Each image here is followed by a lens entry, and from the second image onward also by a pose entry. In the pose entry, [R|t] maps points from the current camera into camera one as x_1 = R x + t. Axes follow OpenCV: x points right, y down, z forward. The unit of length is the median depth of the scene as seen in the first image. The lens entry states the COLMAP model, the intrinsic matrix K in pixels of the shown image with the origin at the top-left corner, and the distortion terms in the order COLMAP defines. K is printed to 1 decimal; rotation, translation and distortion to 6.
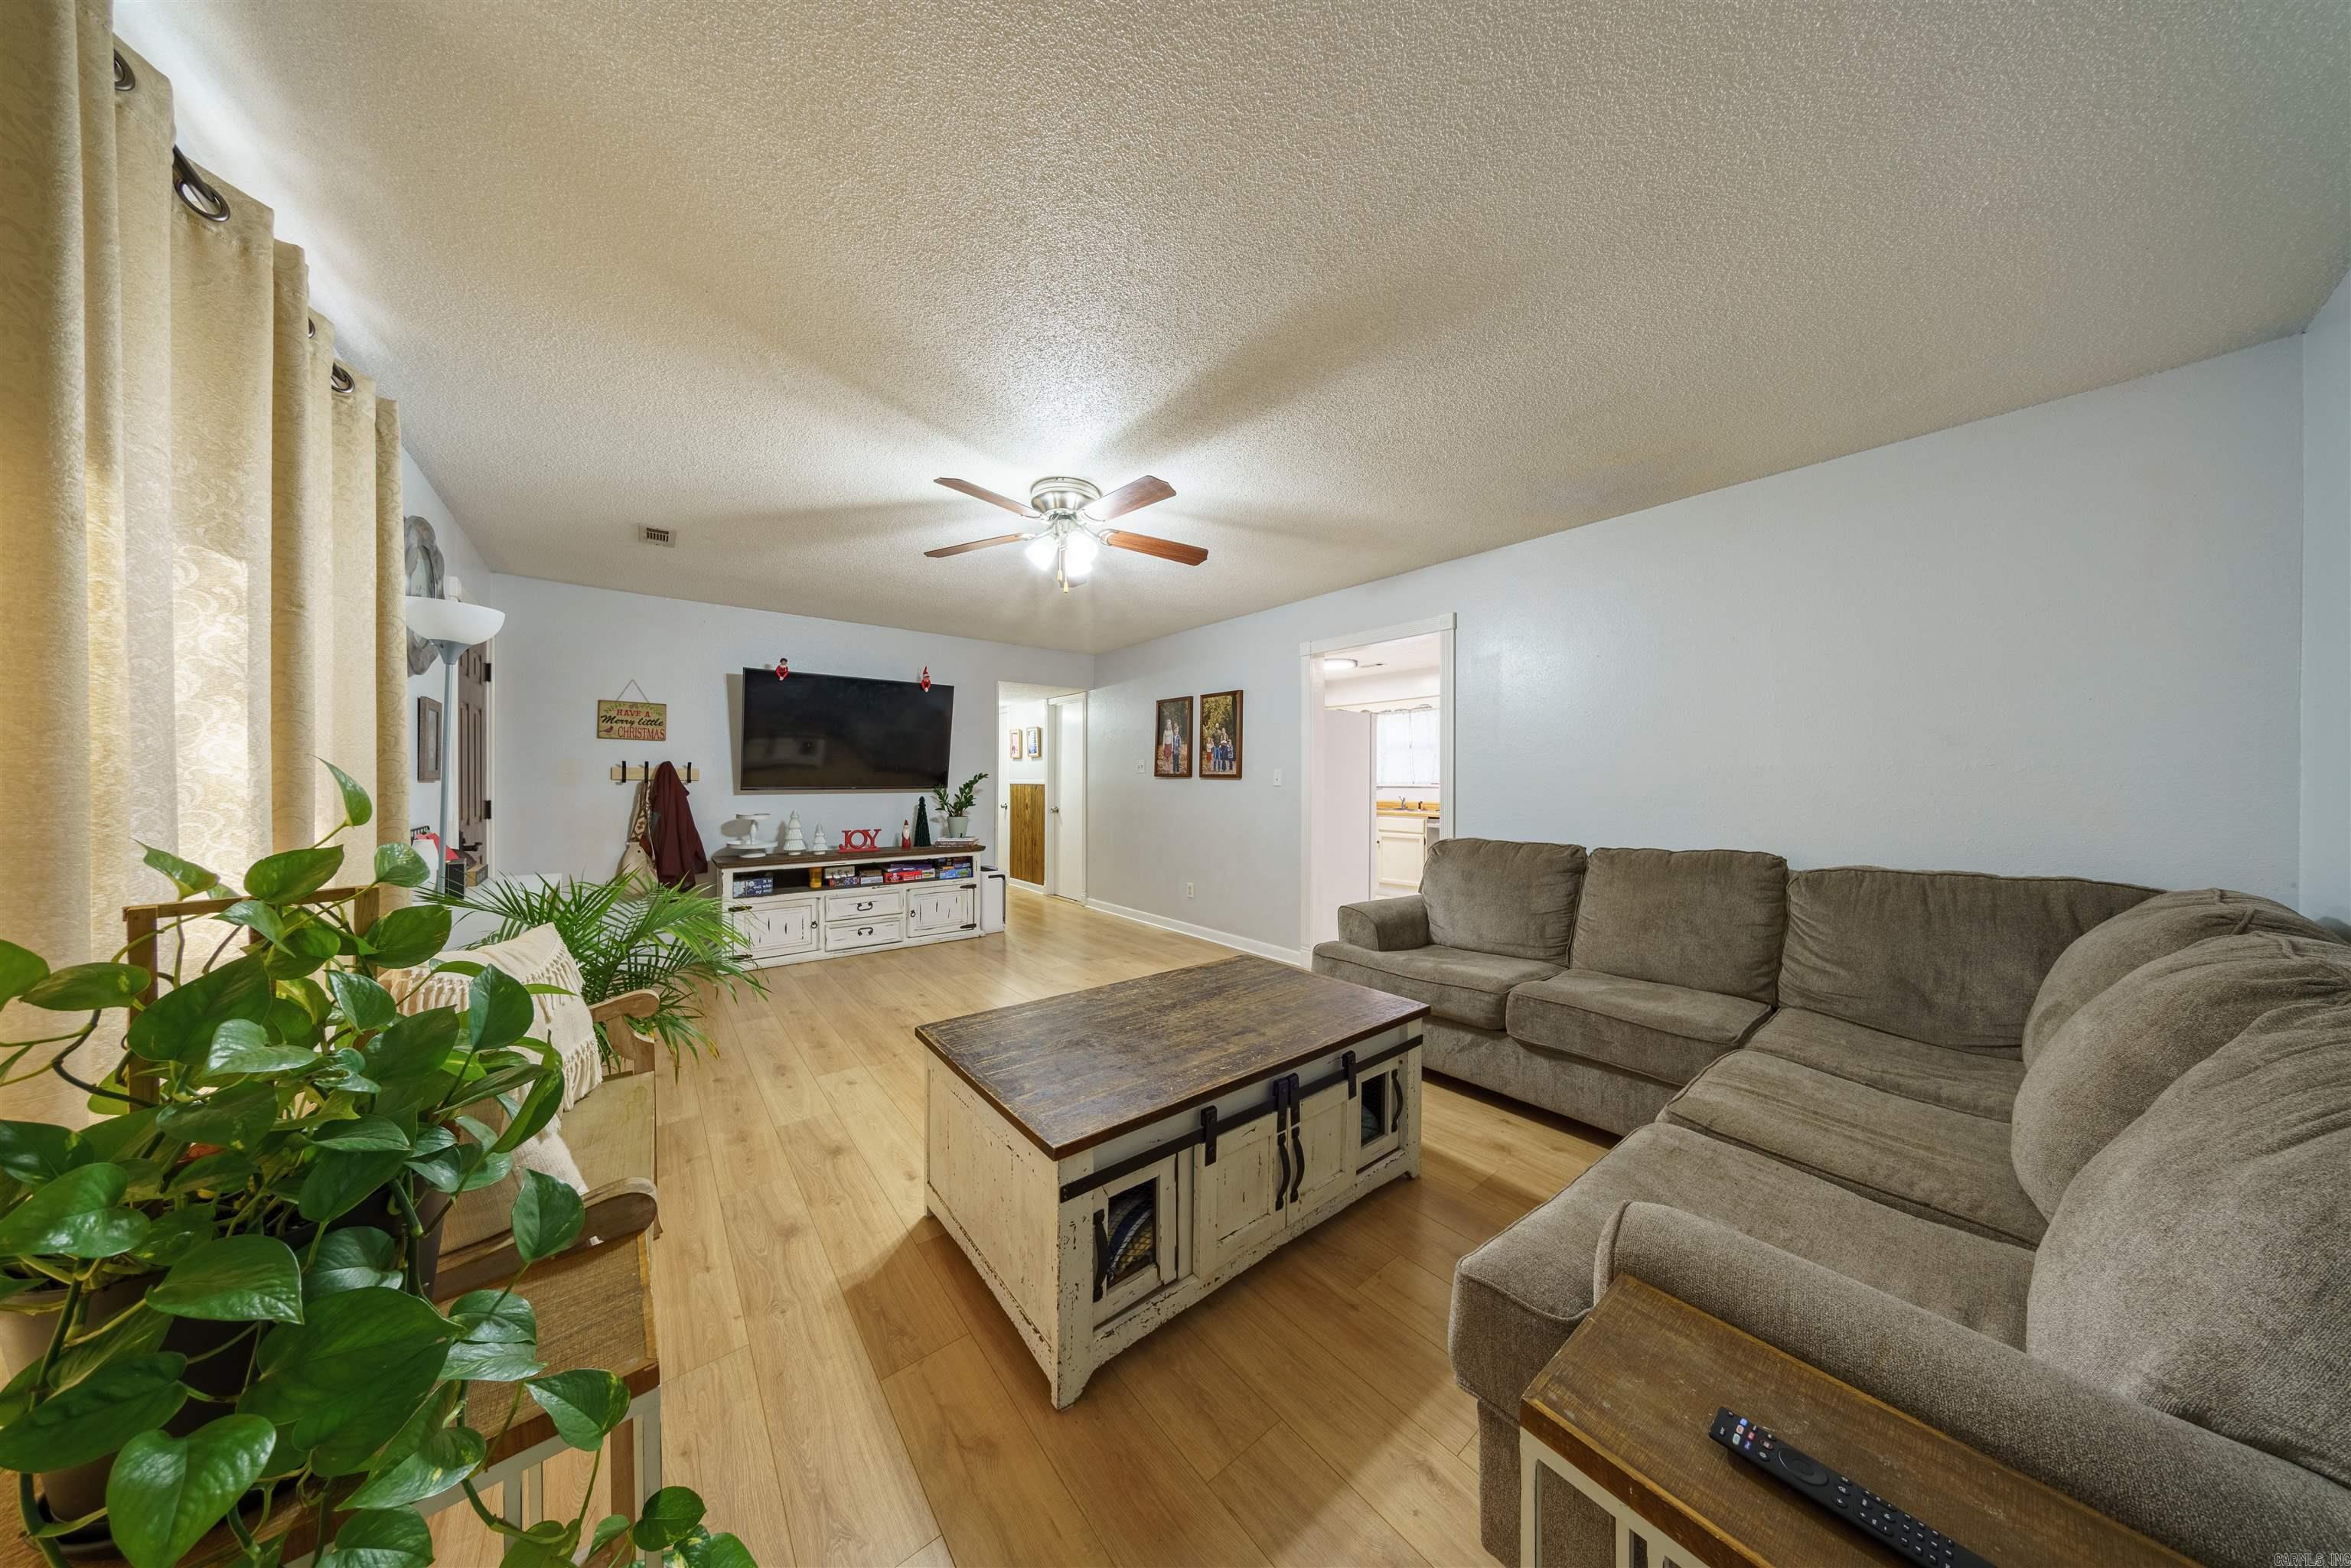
lens RADIAL K [[673.3, 0, 1172.5], [0, 673.3, 783.6], [0, 0, 1]] dist [-0.005244, 0.000140]
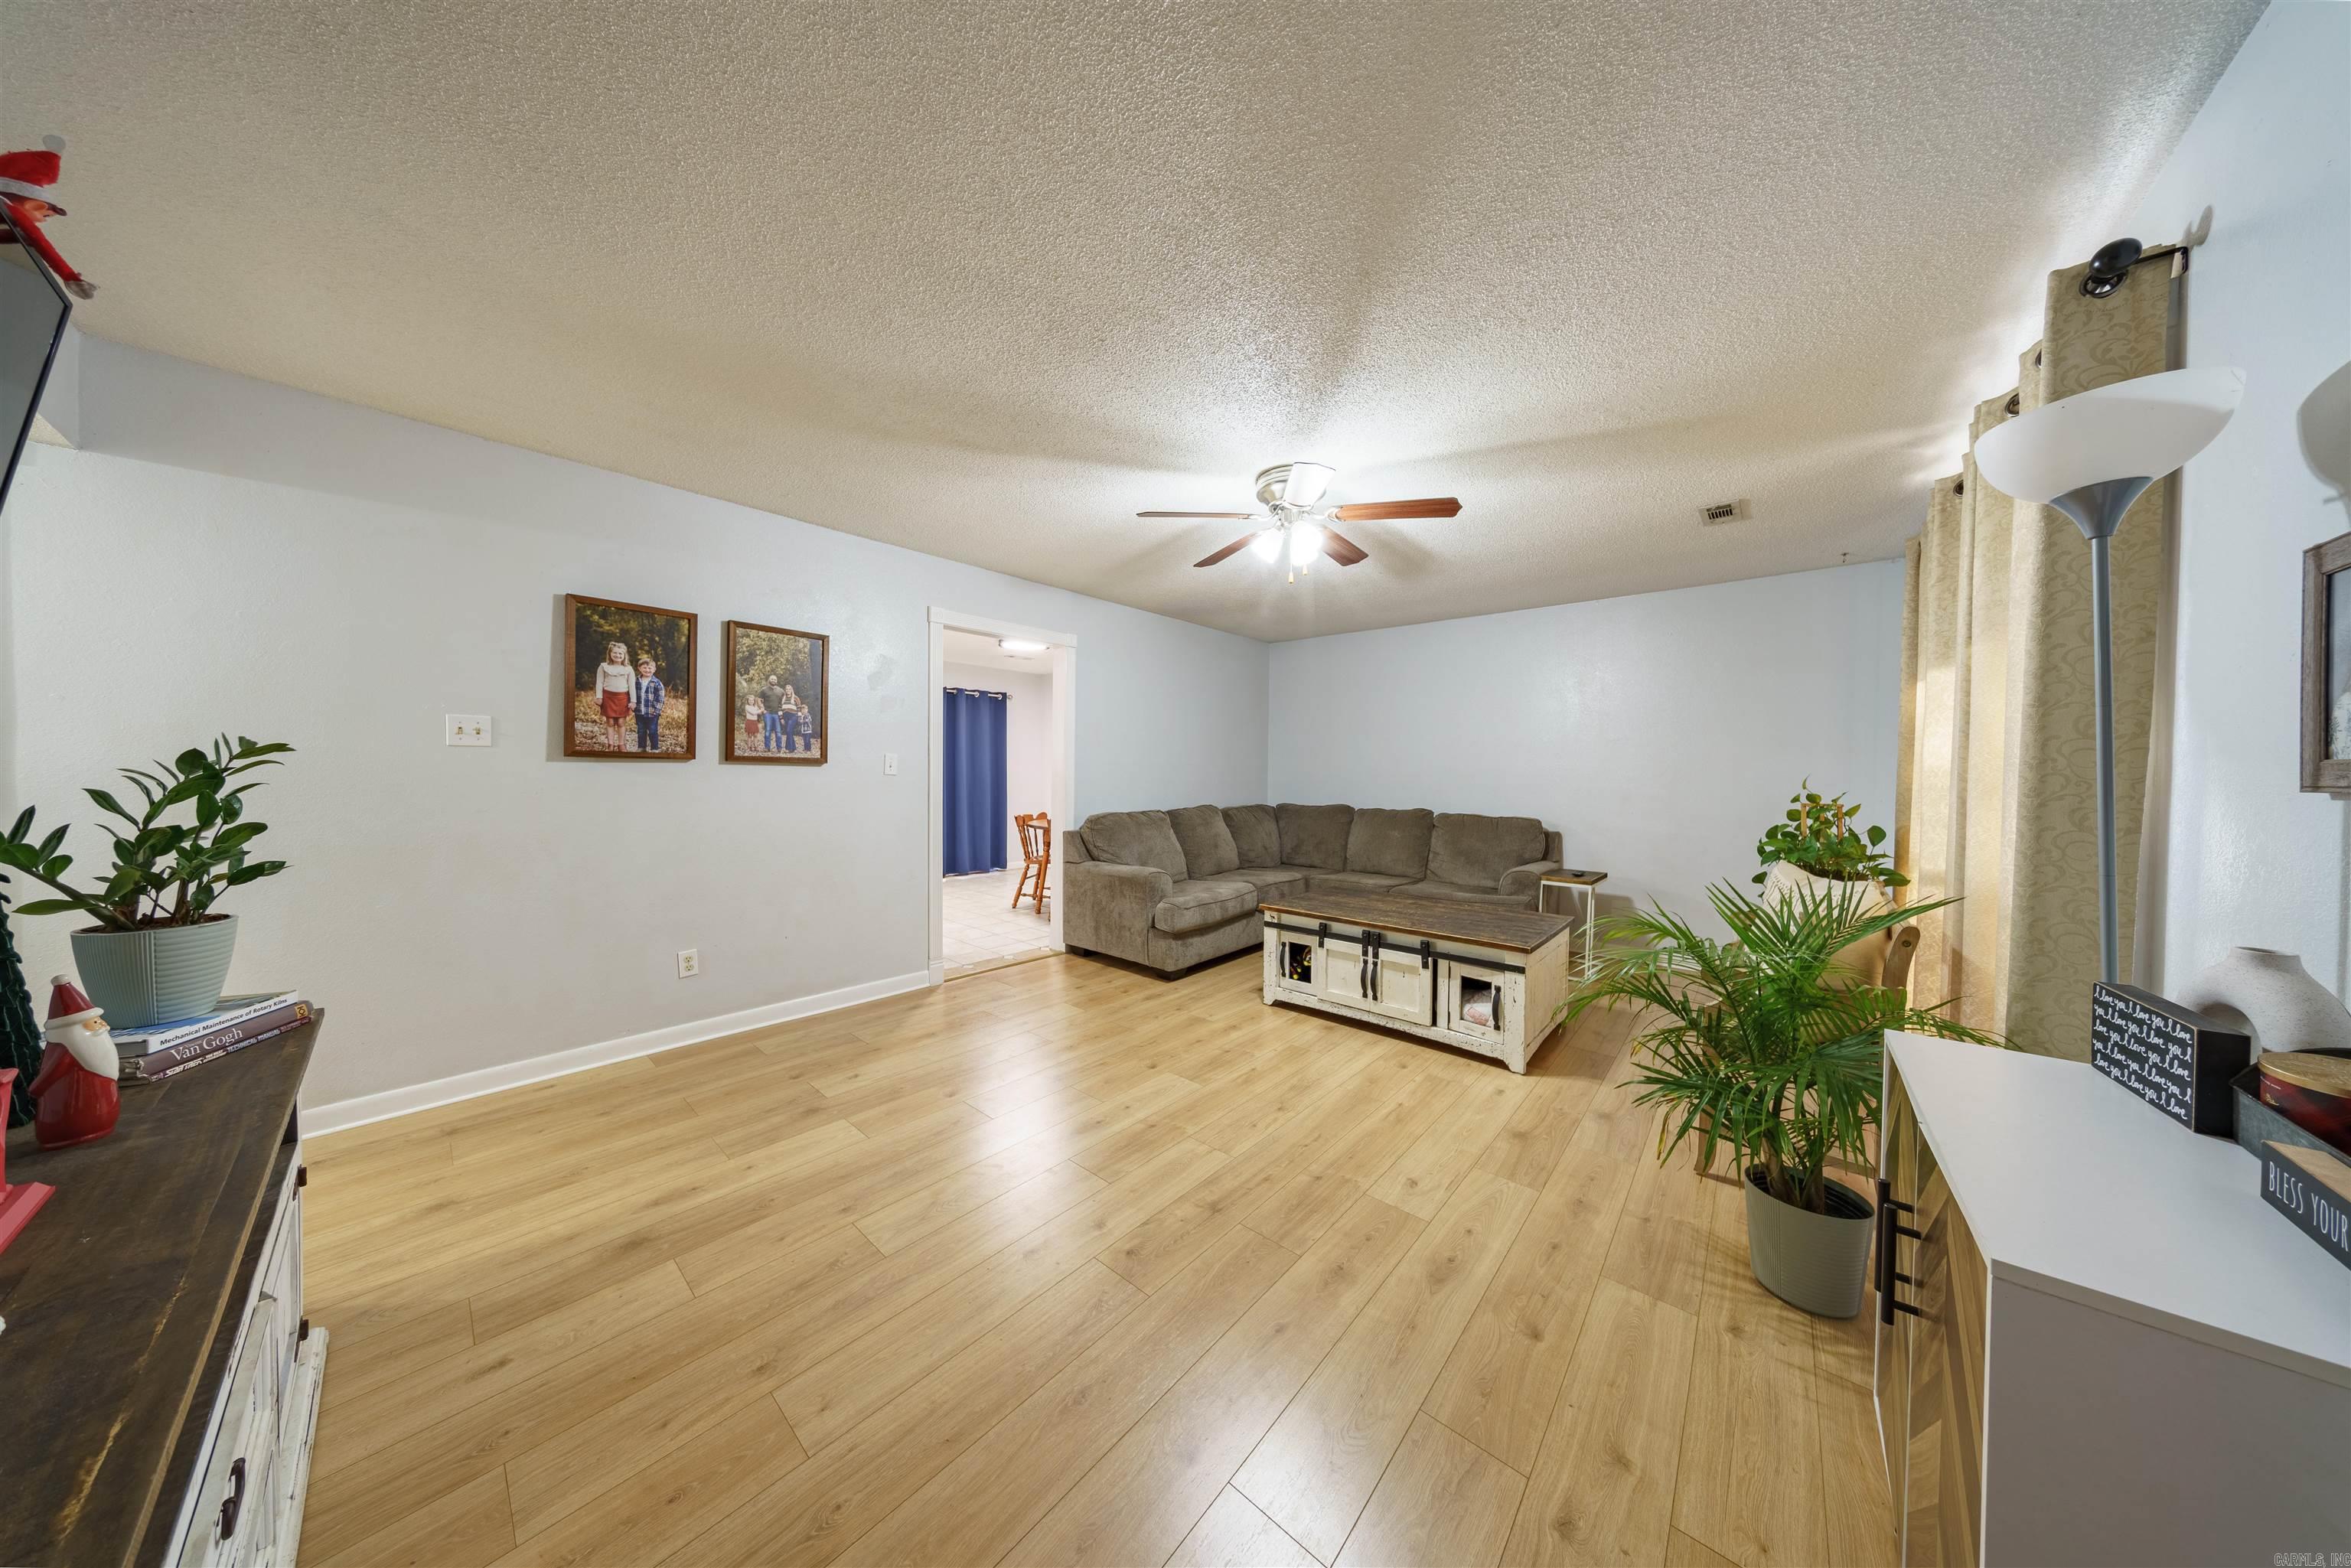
lens RADIAL K [[684.3, 0, 1172.8], [0, 684.3, 781.2], [0, 0, 1]] dist [-0.005430, 0.000150]
pose [[-0.171004, -0.017228, 0.985120, -0.654857], [-0.006344, 0.999846, 0.016384, -0.004196], [-0.985250, -0.003448, -0.171087, 0.780665]]
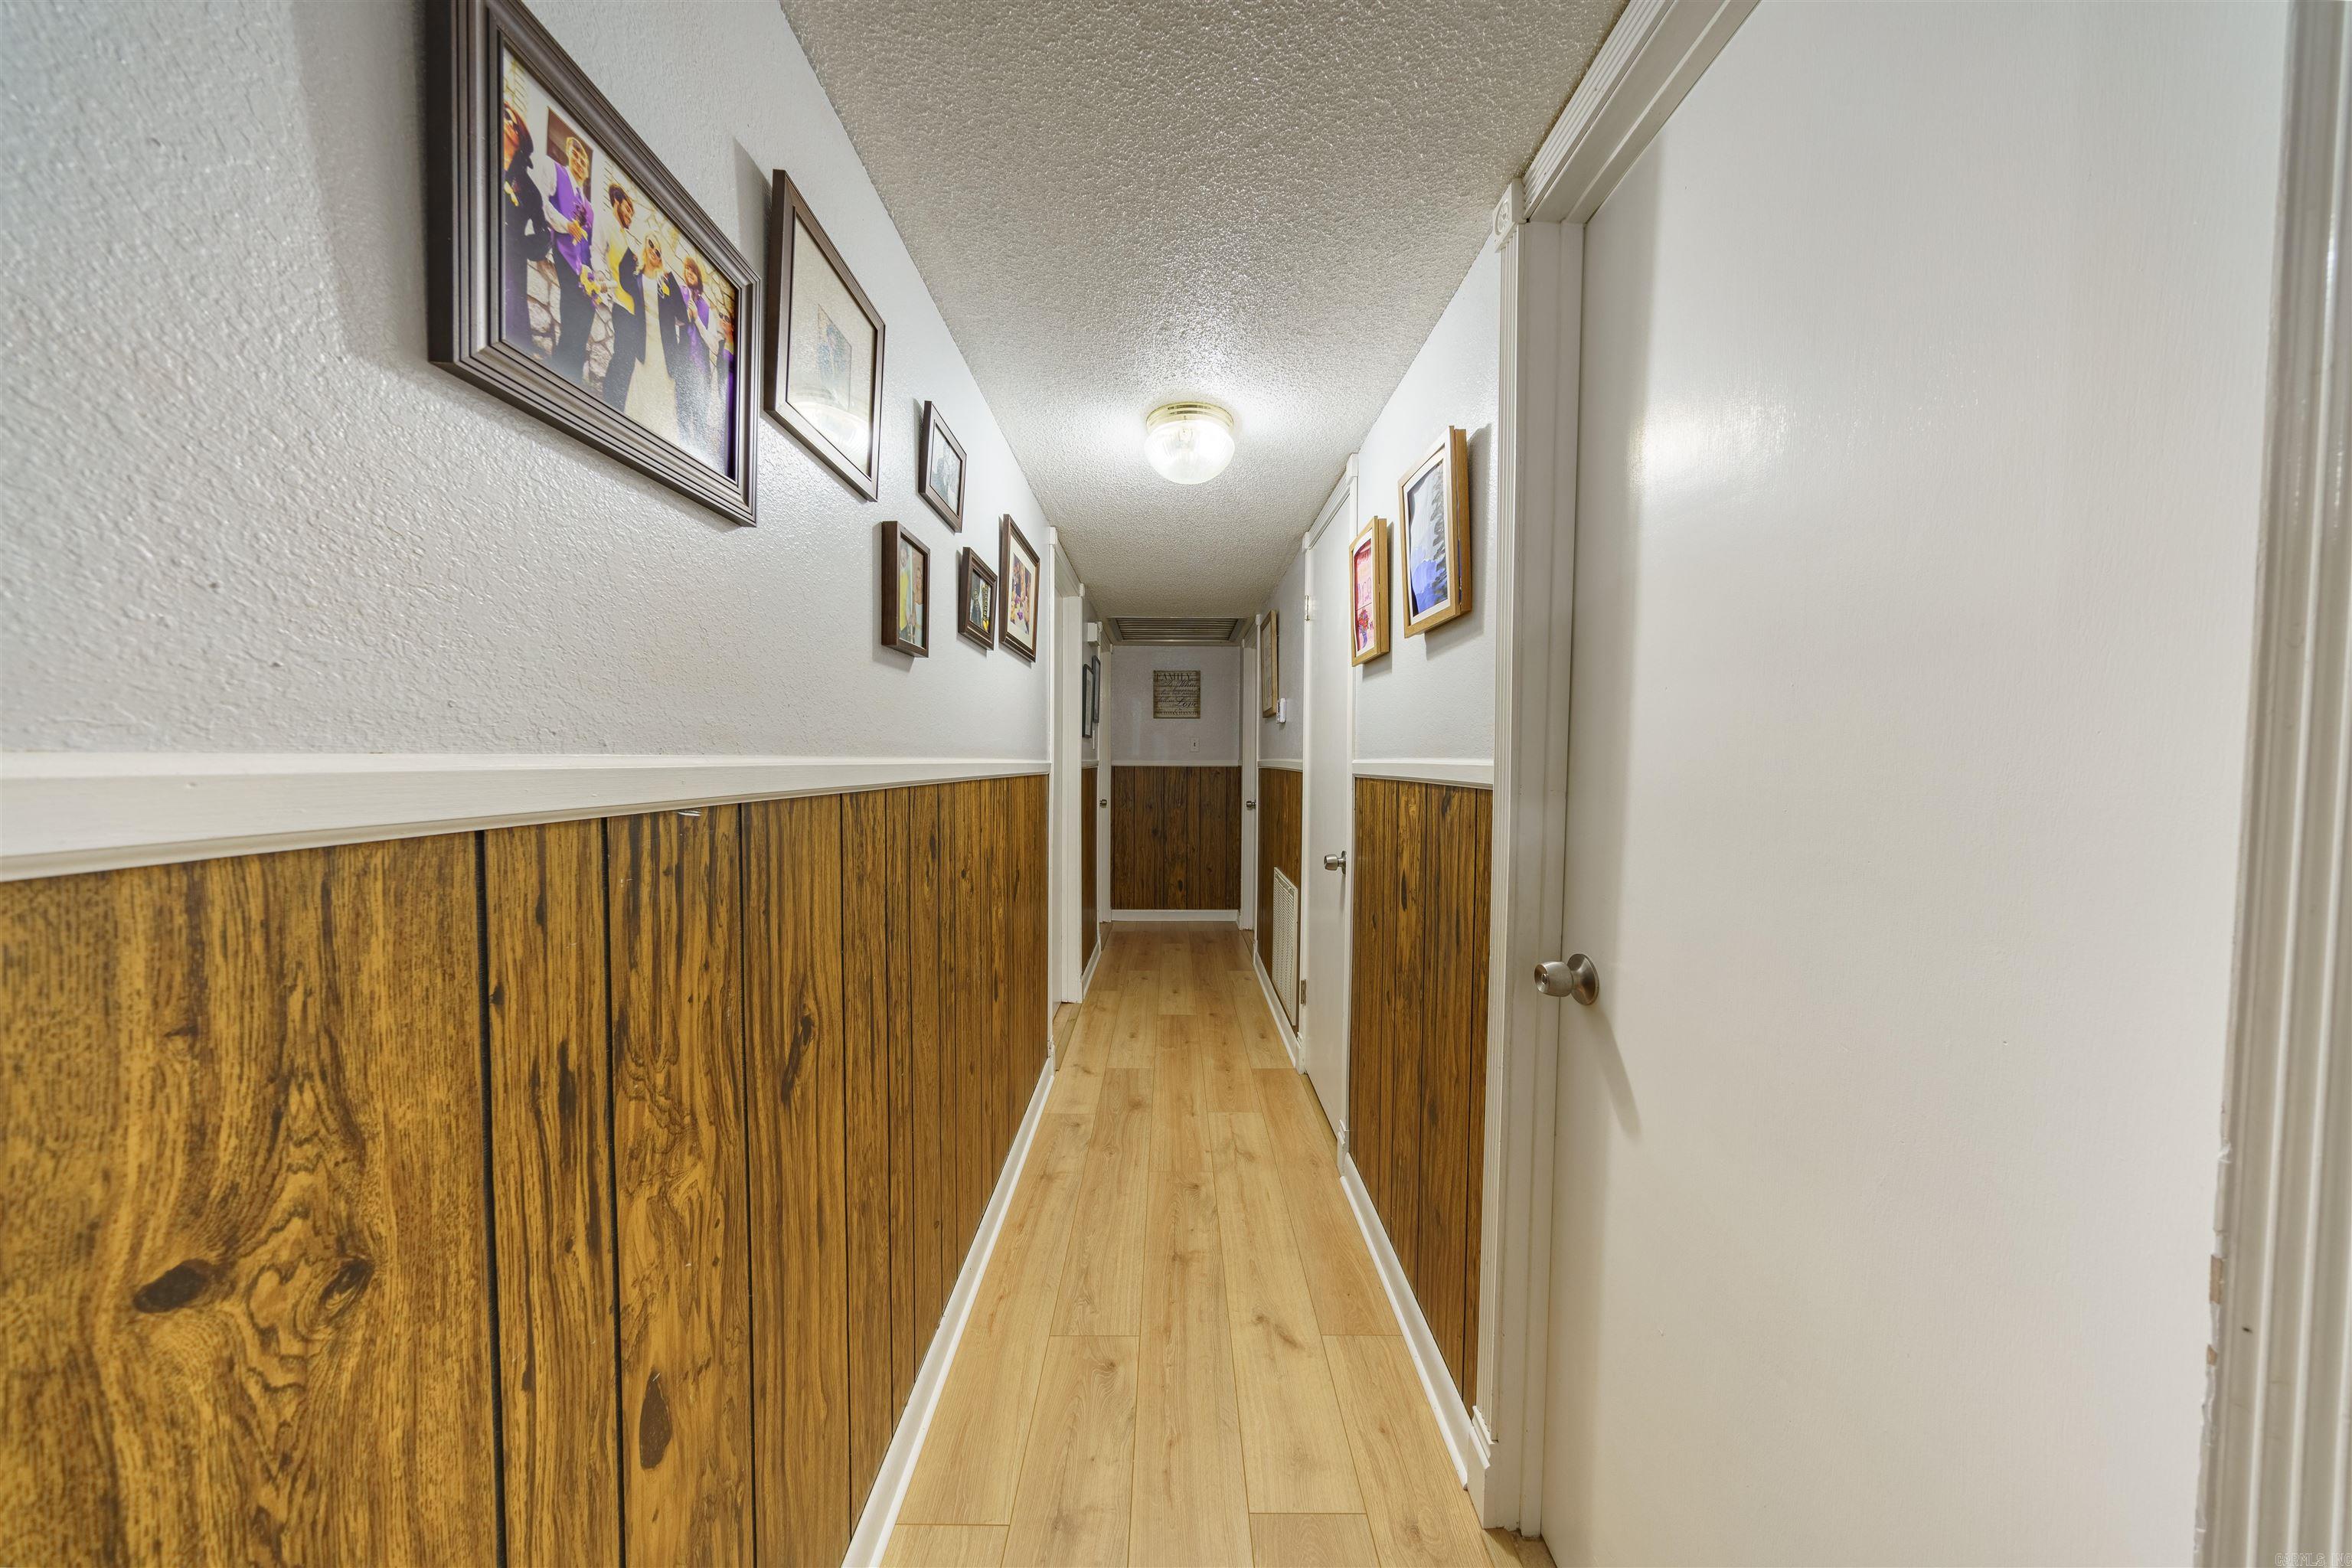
lens RADIAL K [[673.6, 0, 1173.0], [0, 673.6, 783.6], [0, 0, 1]] dist [-0.005244, 0.000140]
pose [[0.776370, 0.023553, -0.629837, -0.225920], [-0.006894, 0.999559, 0.028881, -0.005025], [0.630240, -0.018081, 0.776190, 1.260642]]
